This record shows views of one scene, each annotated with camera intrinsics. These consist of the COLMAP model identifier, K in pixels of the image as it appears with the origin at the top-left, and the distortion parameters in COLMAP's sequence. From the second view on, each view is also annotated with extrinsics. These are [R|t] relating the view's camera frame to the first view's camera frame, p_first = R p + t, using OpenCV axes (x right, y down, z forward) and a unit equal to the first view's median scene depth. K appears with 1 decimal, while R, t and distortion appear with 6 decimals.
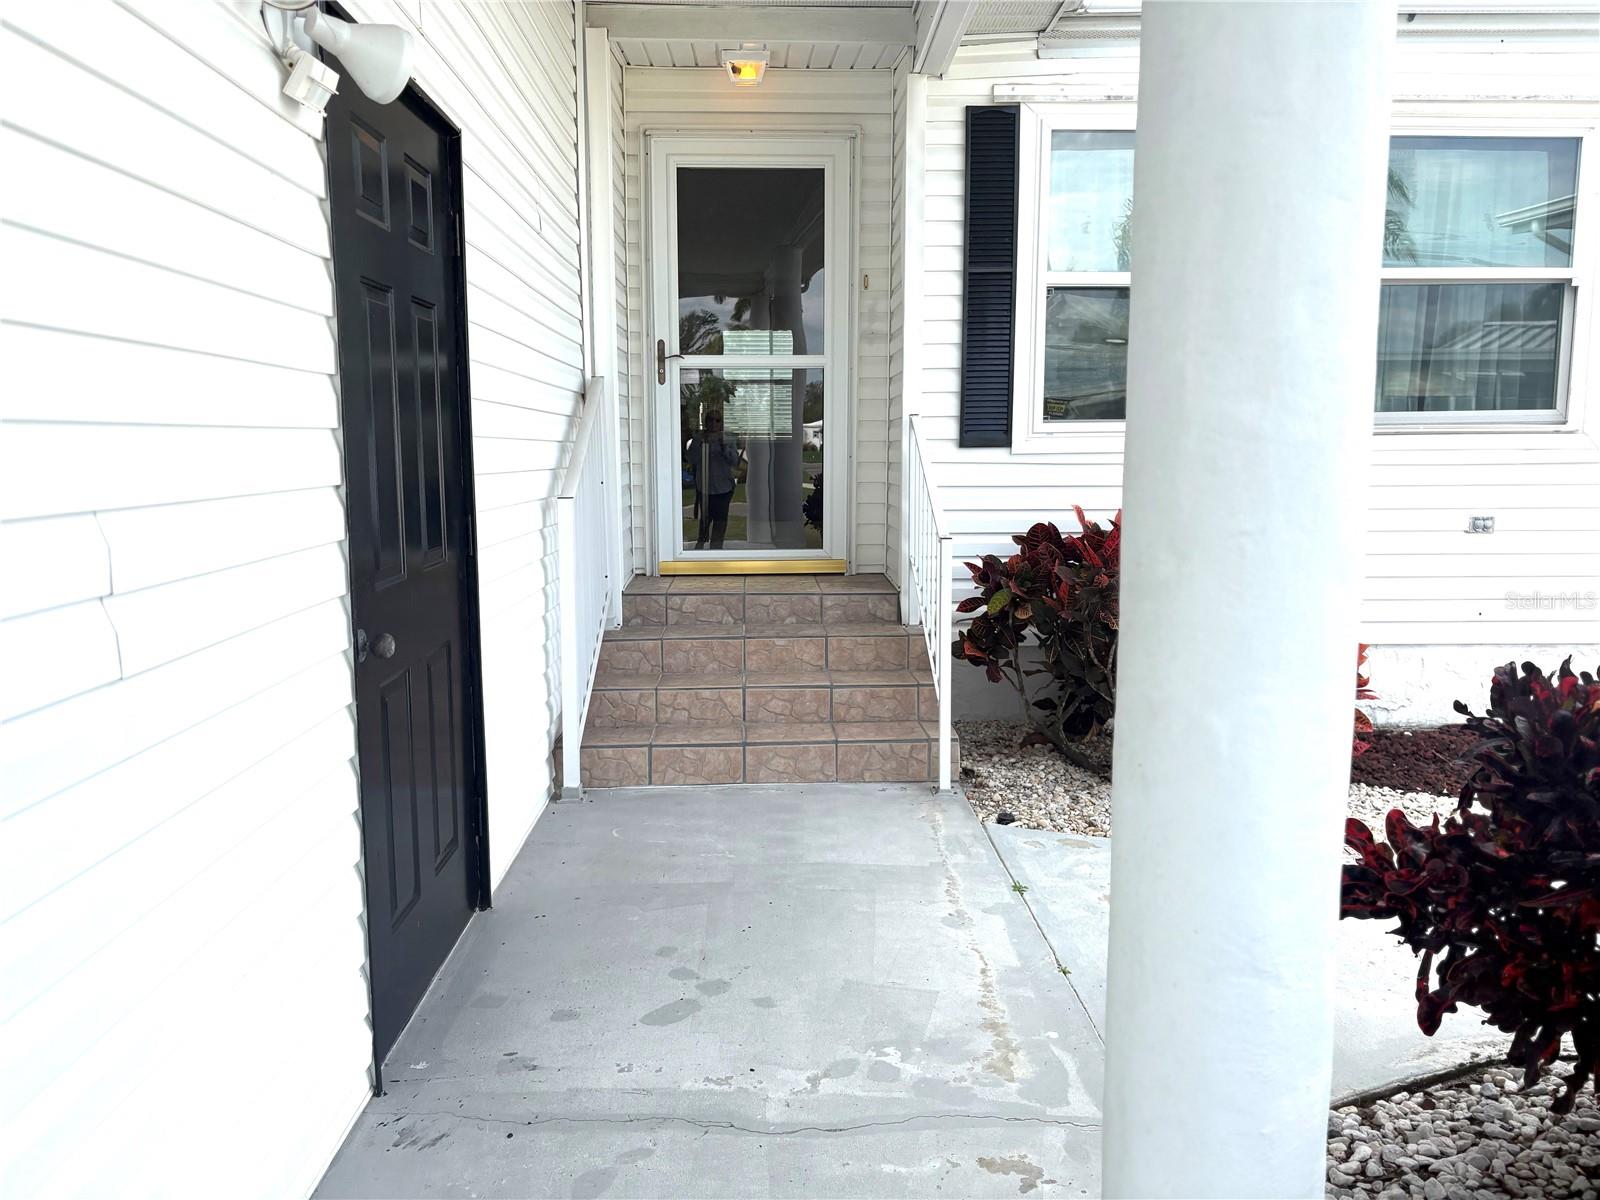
lens RADIAL K [[1216.6, 0, 797.5], [0, 1216.6, 600.1], [0, 0, 1]] dist [0.025540, 0.001866]
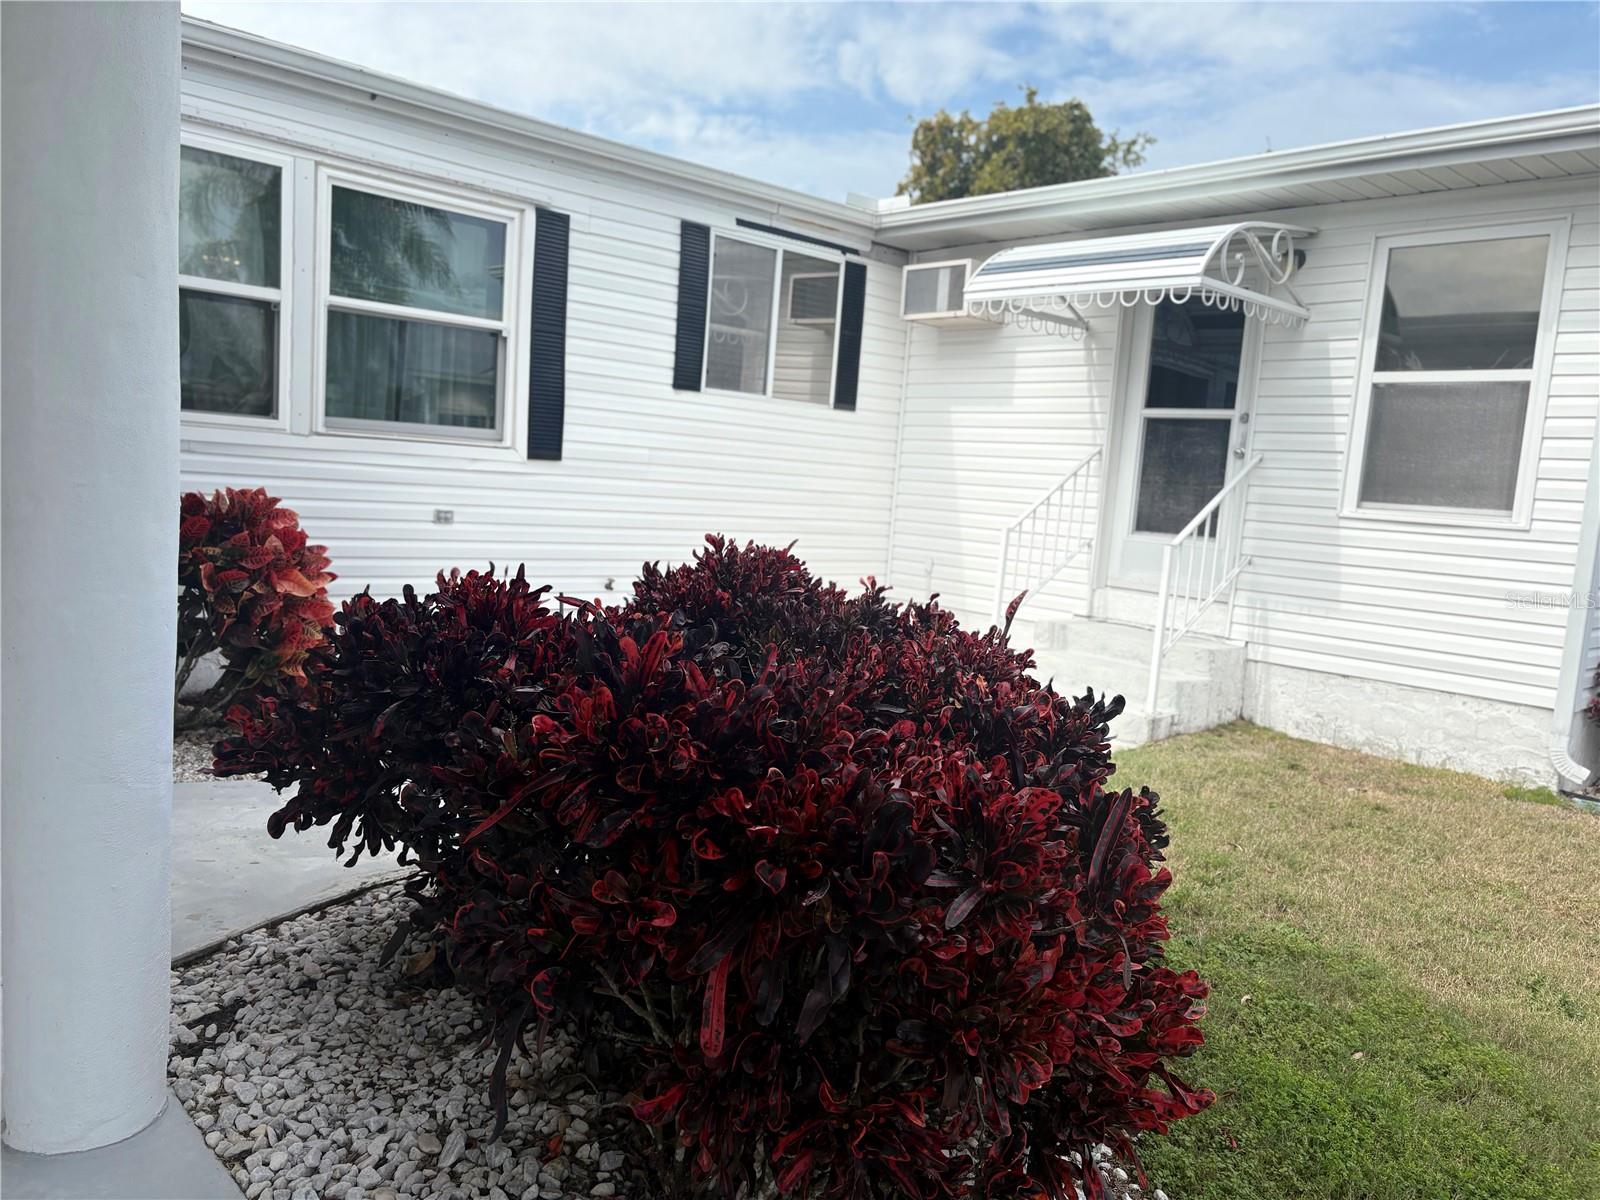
lens RADIAL K [[1216.6, 0, 796.8], [0, 1216.6, 613.4], [0, 0, 1]] dist [0.025540, 0.001866]
pose [[0.755558, -0.023534, 0.654658, 0.018360], [0.016292, 0.999720, 0.017136, 0.048557], [-0.654879, -0.002282, 0.755731, -0.400795]]
